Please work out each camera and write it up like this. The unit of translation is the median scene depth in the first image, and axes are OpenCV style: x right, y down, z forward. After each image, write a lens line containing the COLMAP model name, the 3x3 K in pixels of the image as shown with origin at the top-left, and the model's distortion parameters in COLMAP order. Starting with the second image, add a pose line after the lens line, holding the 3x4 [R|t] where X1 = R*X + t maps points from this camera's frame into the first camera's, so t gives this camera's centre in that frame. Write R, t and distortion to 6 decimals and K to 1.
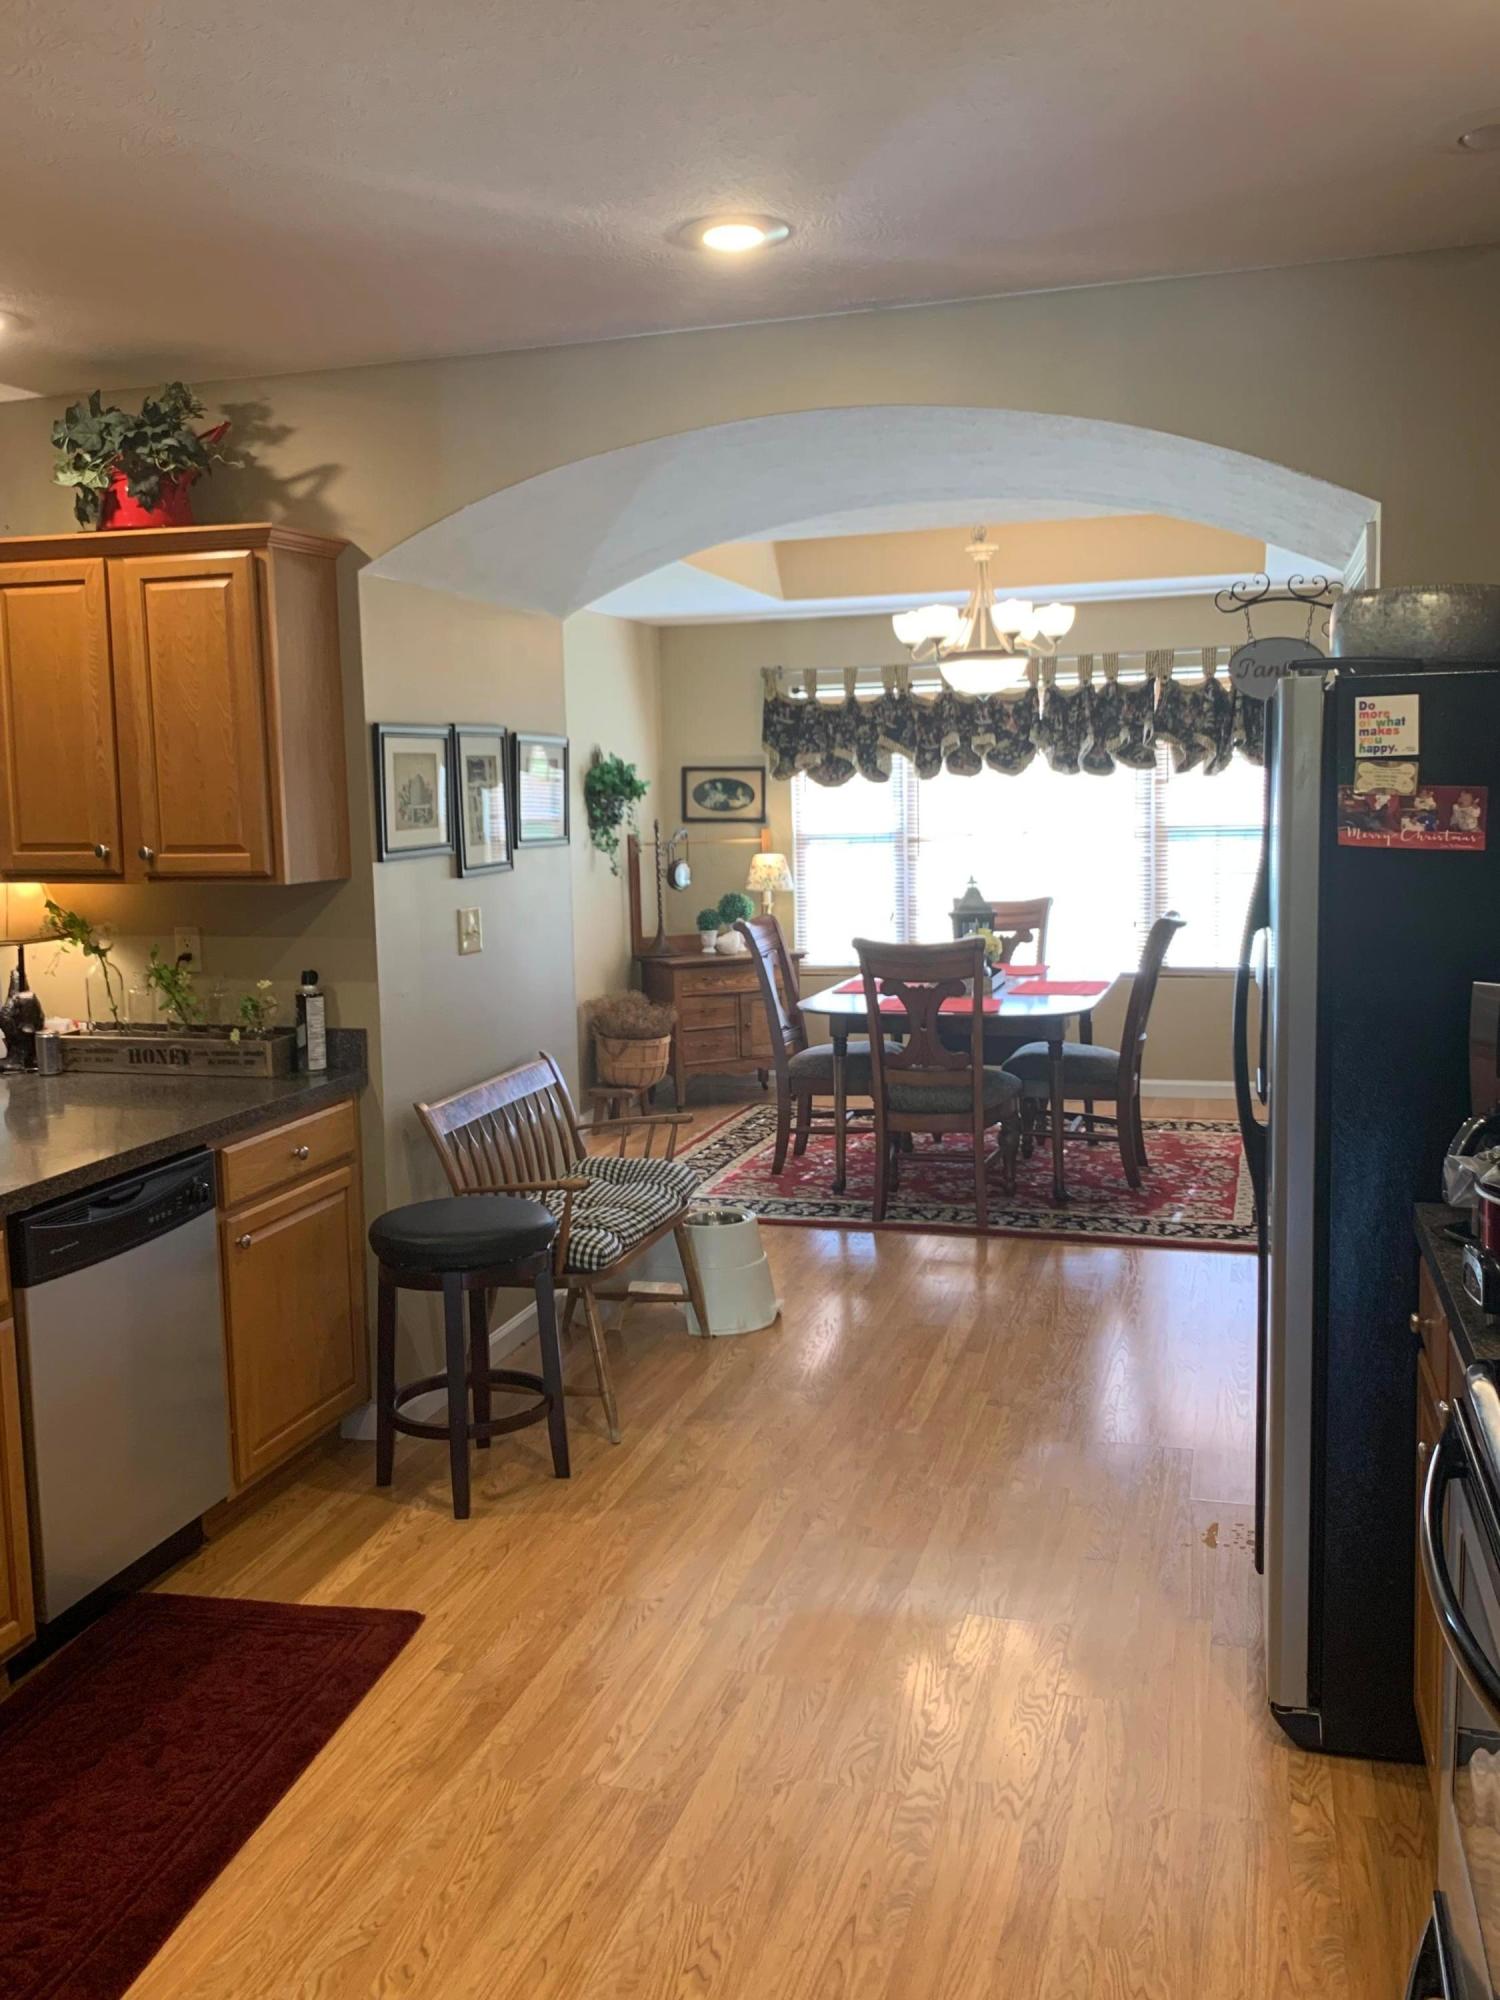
lens RADIAL K [[1734.0, 0, 750.0], [0, 1734.0, 1000.0], [0, 0, 1]] dist [0.008424, -0.017986]
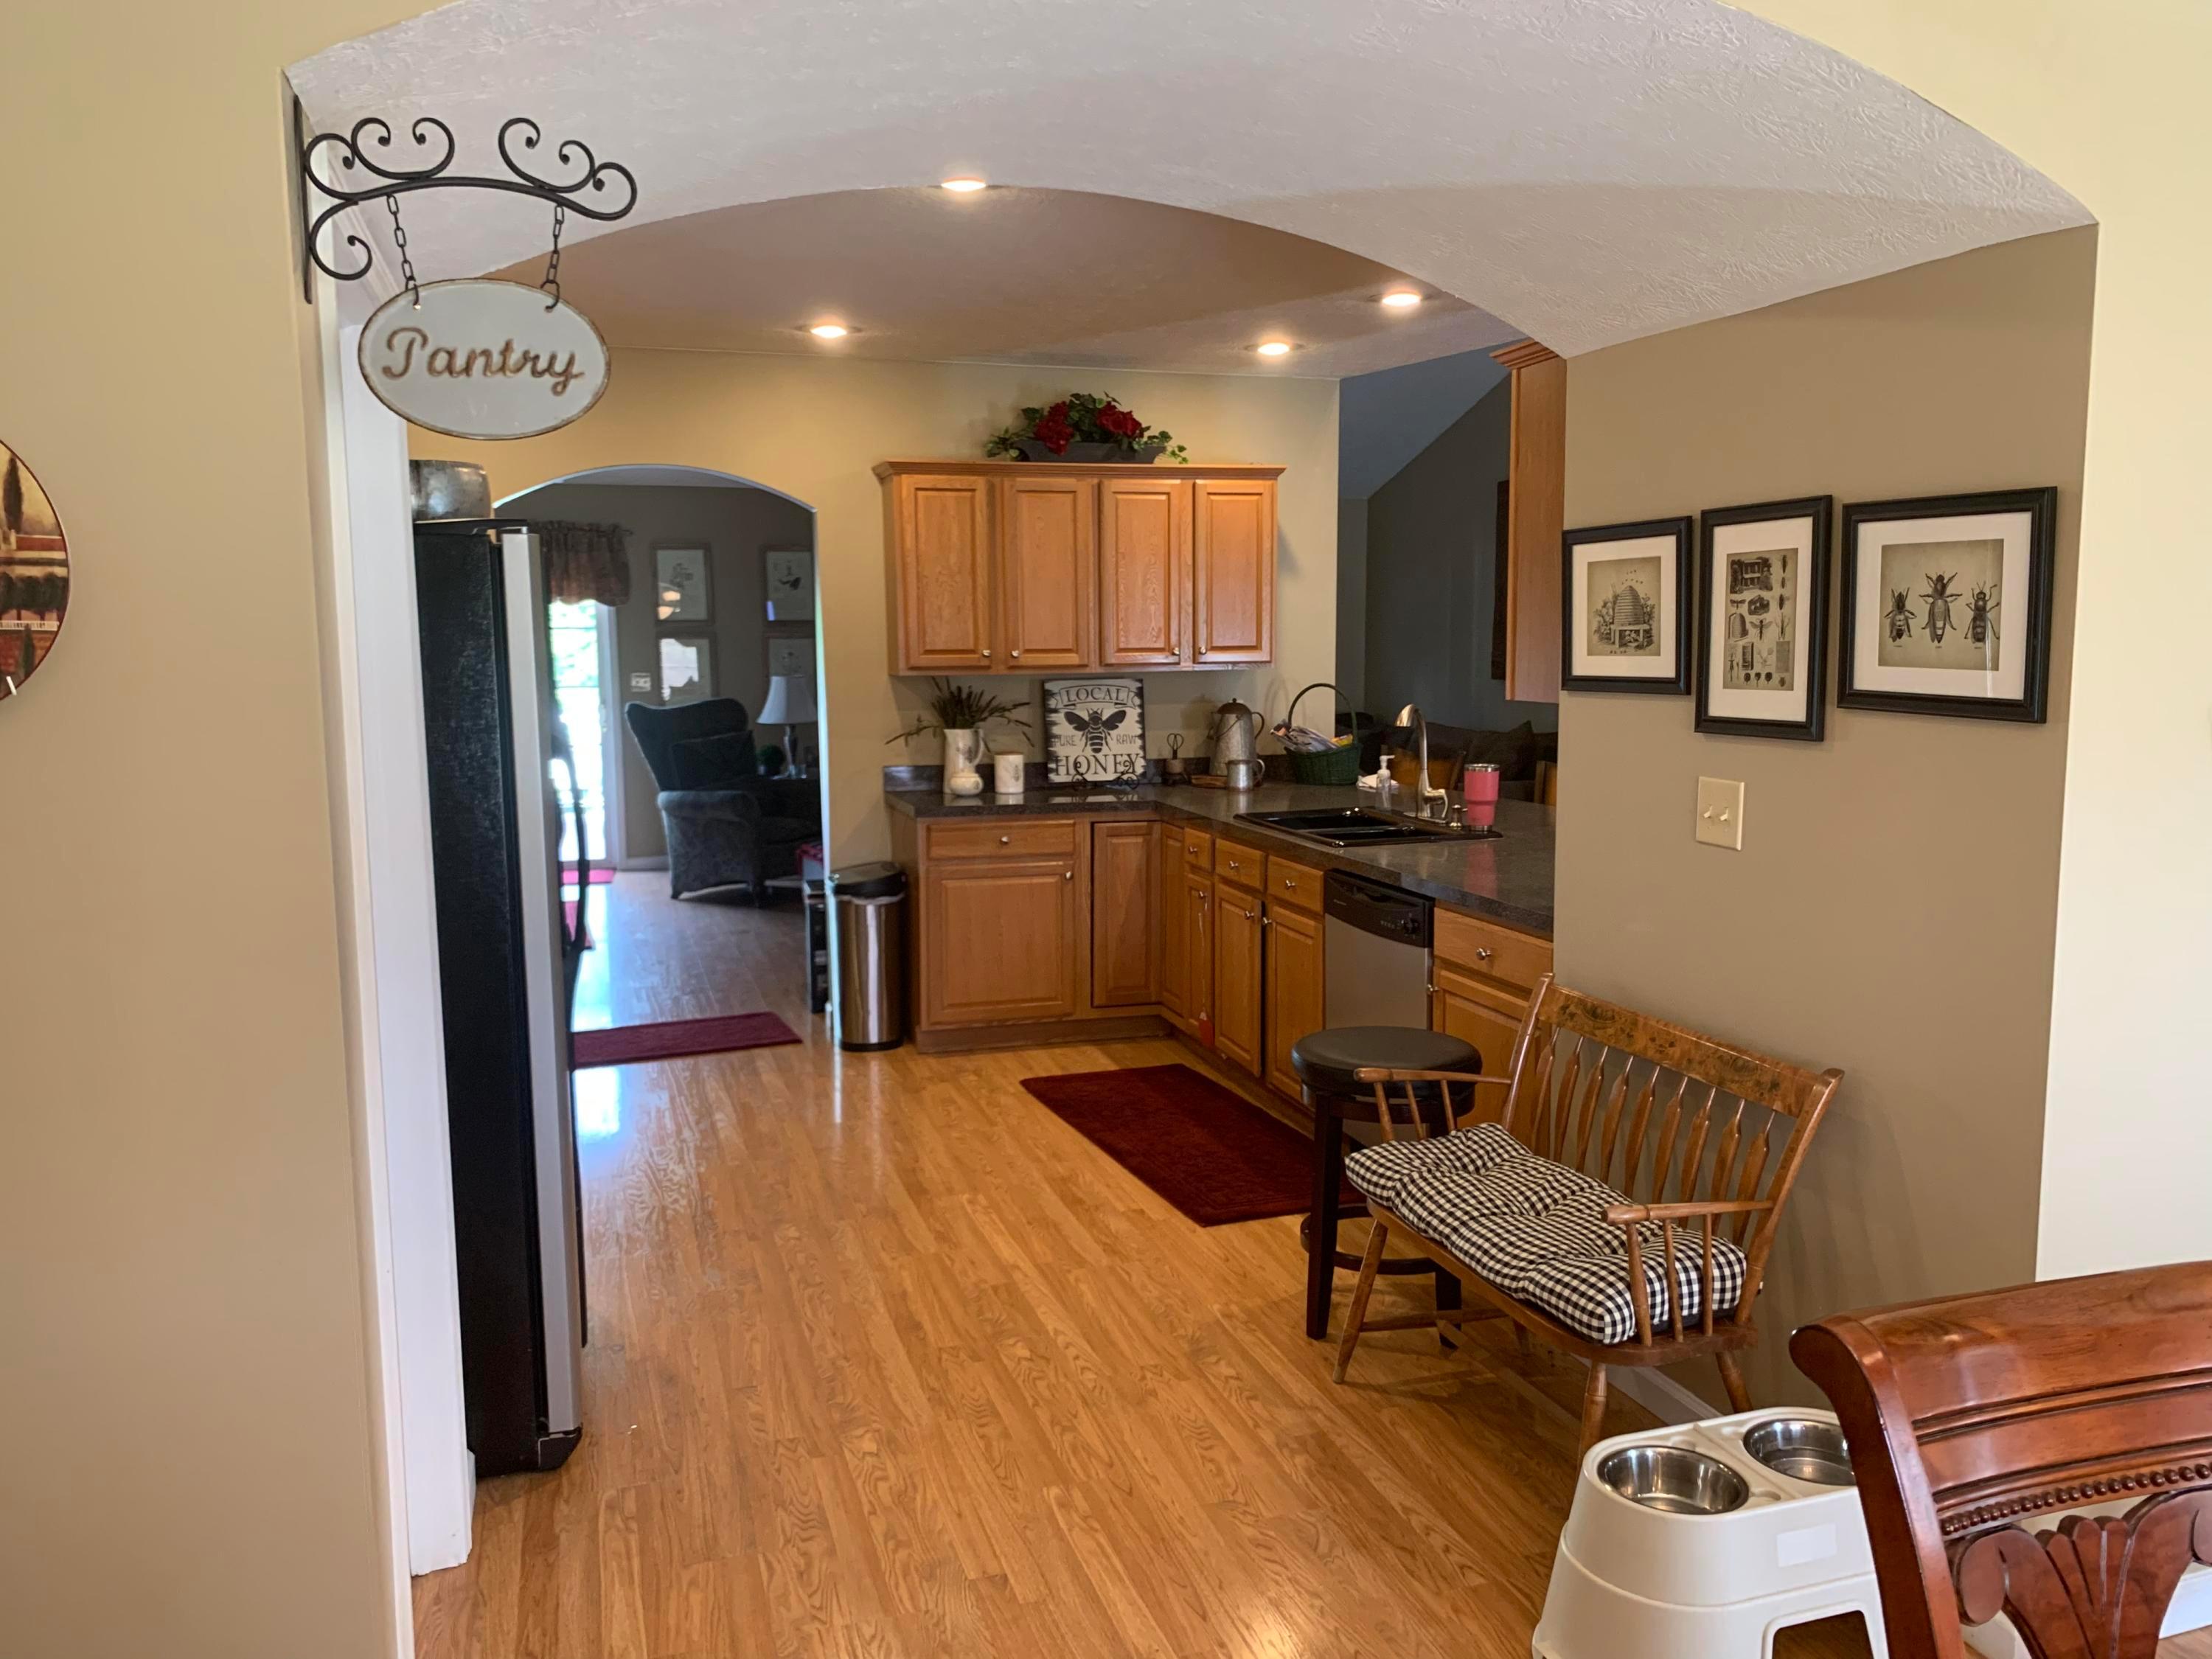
lens RADIAL K [[1691.7, 0, 1106.0], [0, 1691.7, 829.5], [0, 0, 1]] dist [0.077346, -0.090135]
pose [[-0.837663, 0.095792, -0.537722, 0.587447], [-0.036865, 0.972339, 0.230645, -0.261594], [0.544942, 0.213026, -0.810961, 2.066641]]
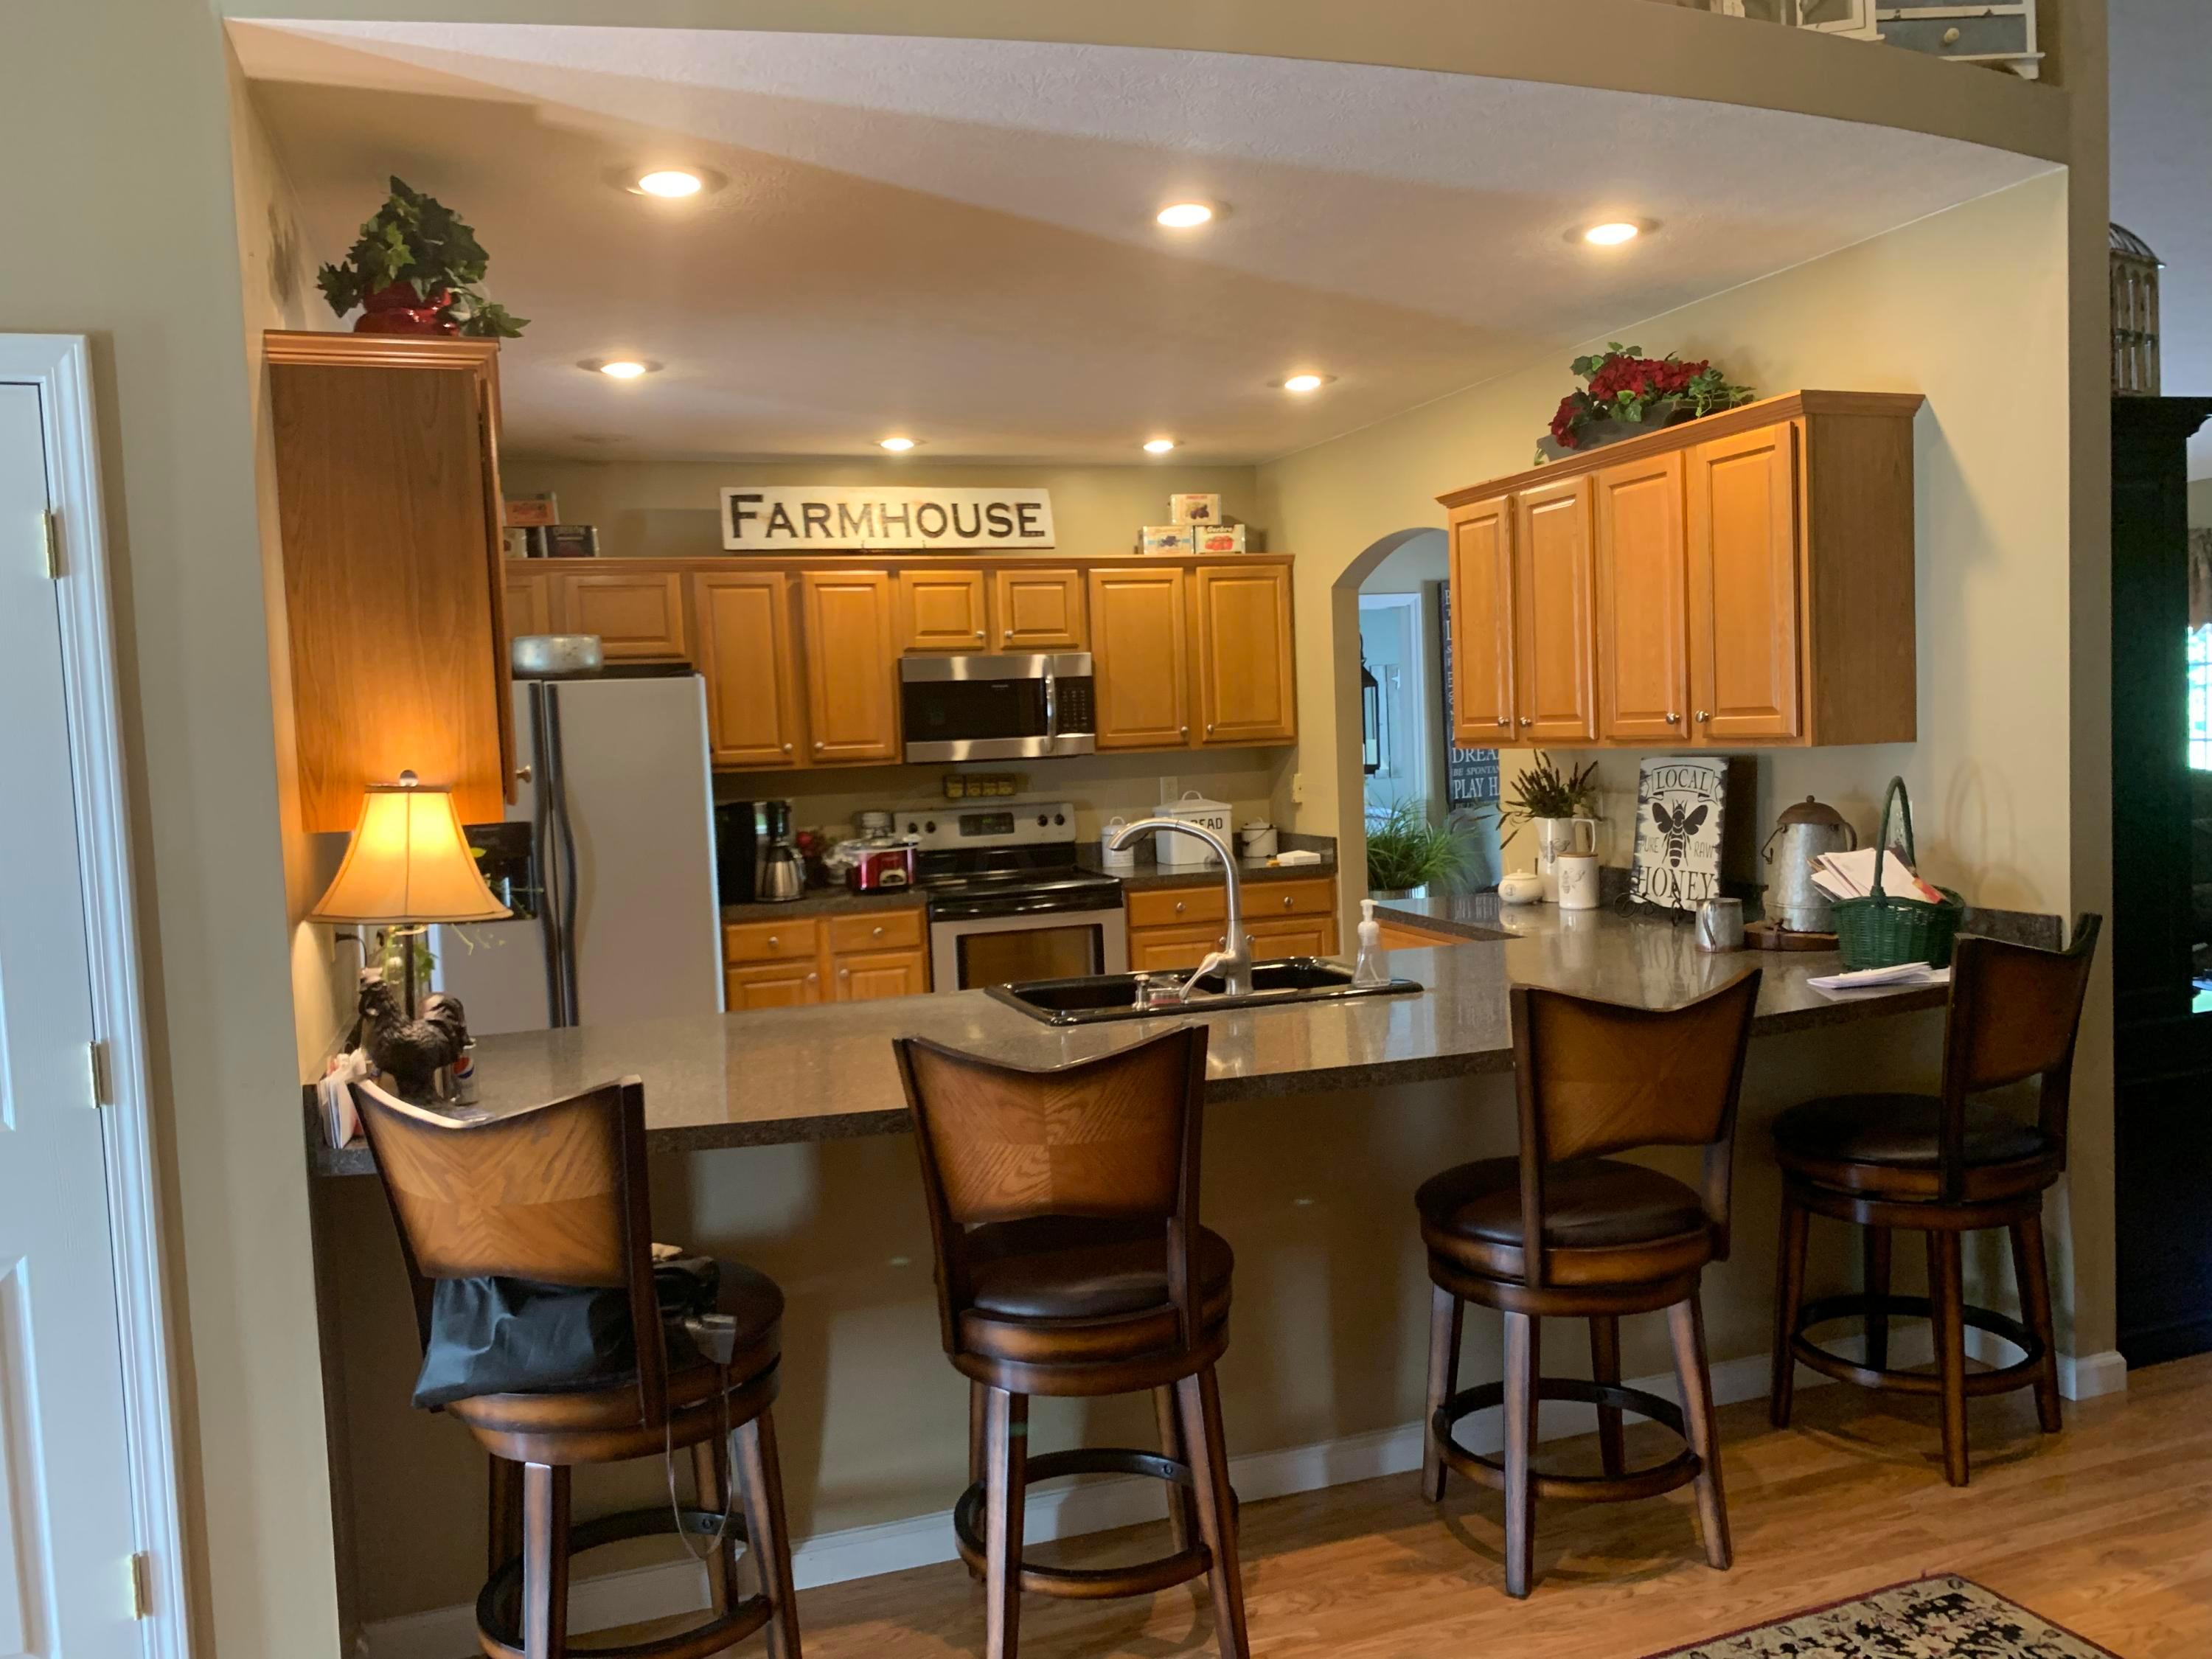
lens RADIAL K [[1659.1, 0, 1094.6], [0, 1659.1, 826.4], [0, 0, 1]] dist [0.016626, -0.046731]
pose [[-0.556078, -0.002052, 0.831128, -1.448057], [0.155052, 0.982185, 0.106165, -0.121841], [-0.816539, 0.187905, -0.545853, 1.472436]]
